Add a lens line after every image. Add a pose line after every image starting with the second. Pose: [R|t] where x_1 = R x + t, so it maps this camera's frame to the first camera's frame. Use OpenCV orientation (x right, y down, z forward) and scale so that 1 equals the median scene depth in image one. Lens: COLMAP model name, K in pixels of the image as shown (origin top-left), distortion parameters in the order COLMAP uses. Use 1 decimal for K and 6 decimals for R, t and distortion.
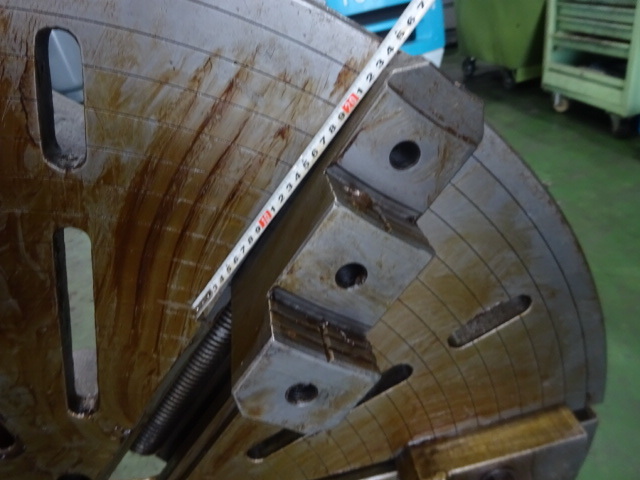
lens RADIAL K [[470.4, 0, 319.8], [0, 470.4, 240.5], [0, 0, 1]] dist [0.001250, -0.015509]
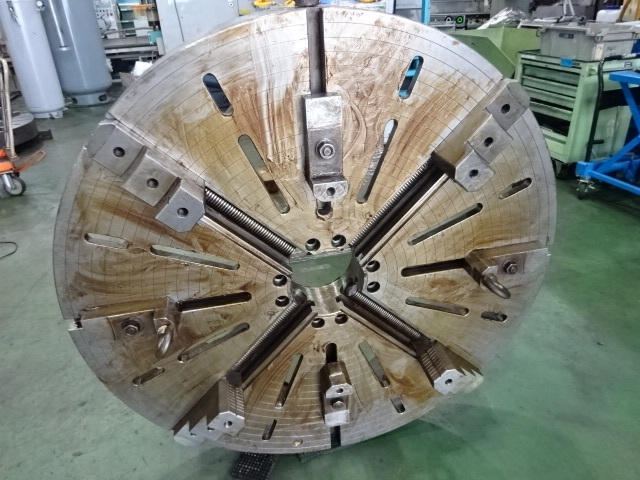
lens RADIAL K [[470.4, 0, 321.0], [0, 470.4, 238.0], [0, 0, 1]] dist [0.001250, -0.015509]
pose [[0.989276, 0.104827, 0.101712, -1.169854], [-0.095803, 0.991333, -0.089890, 0.991295], [-0.110253, 0.079182, 0.990744, -1.777693]]
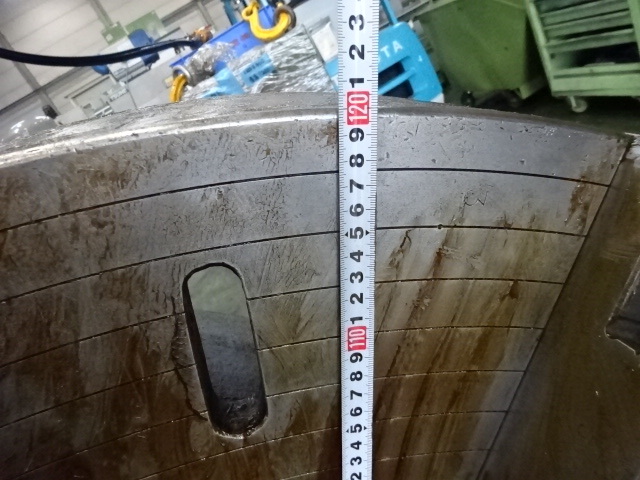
lens RADIAL K [[470.4, 0, 321.0], [0, 470.4, 240.9], [0, 0, 1]] dist [0.001250, -0.015509]
pose [[0.950782, -0.305714, -0.050529, -0.271702], [0.294688, 0.942524, -0.157507, -0.252865], [0.095777, 0.134865, 0.986224, 0.238086]]
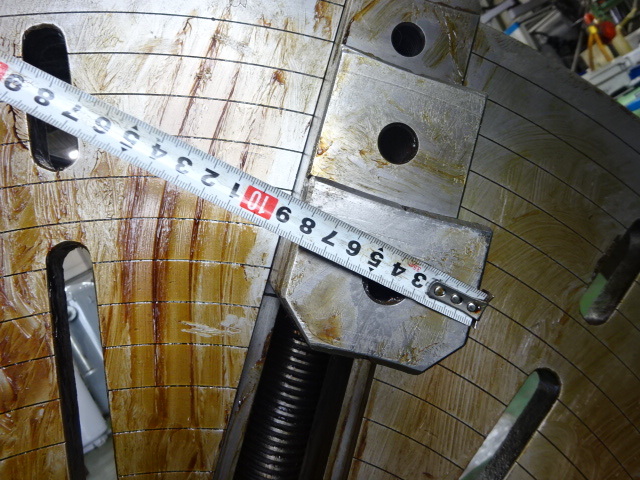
lens RADIAL K [[470.4, 0, 320.7], [0, 470.4, 240.5], [0, 0, 1]] dist [0.001250, -0.015509]
pose [[0.948759, -0.315977, -0.003807, -0.089870], [0.269284, 0.814745, -0.513495, 0.502208], [0.165355, 0.486158, 0.858084, 0.338291]]
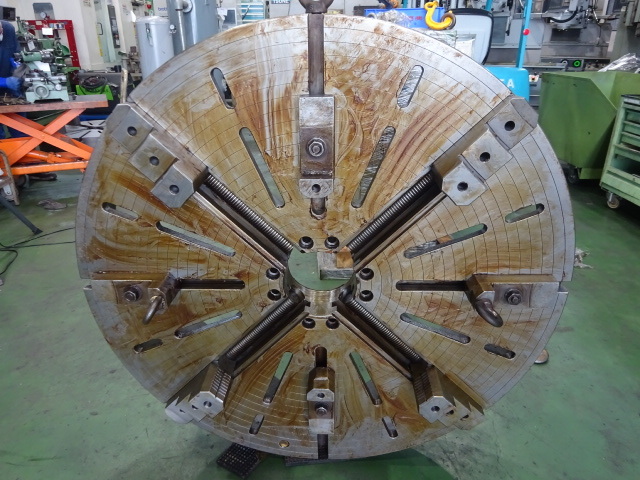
lens RADIAL K [[470.4, 0, 321.0], [0, 470.4, 238.8], [0, 0, 1]] dist [0.001250, -0.015509]
pose [[0.965177, 0.239868, -0.104386, -0.463900], [-0.251553, 0.960535, -0.118713, 1.090952], [0.071791, 0.140837, 0.987426, -1.837971]]
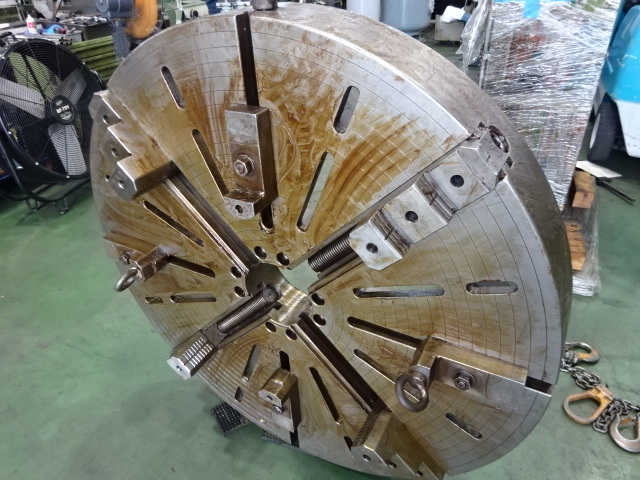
lens RADIAL K [[470.4, 0, 319.4], [0, 470.4, 238.0], [0, 0, 1]] dist [0.001250, -0.015509]
pose [[0.778065, 0.461648, -0.426024, 0.685494], [-0.426989, 0.886088, 0.180354, -0.054535], [0.460755, 0.041580, 0.886553, -1.200007]]
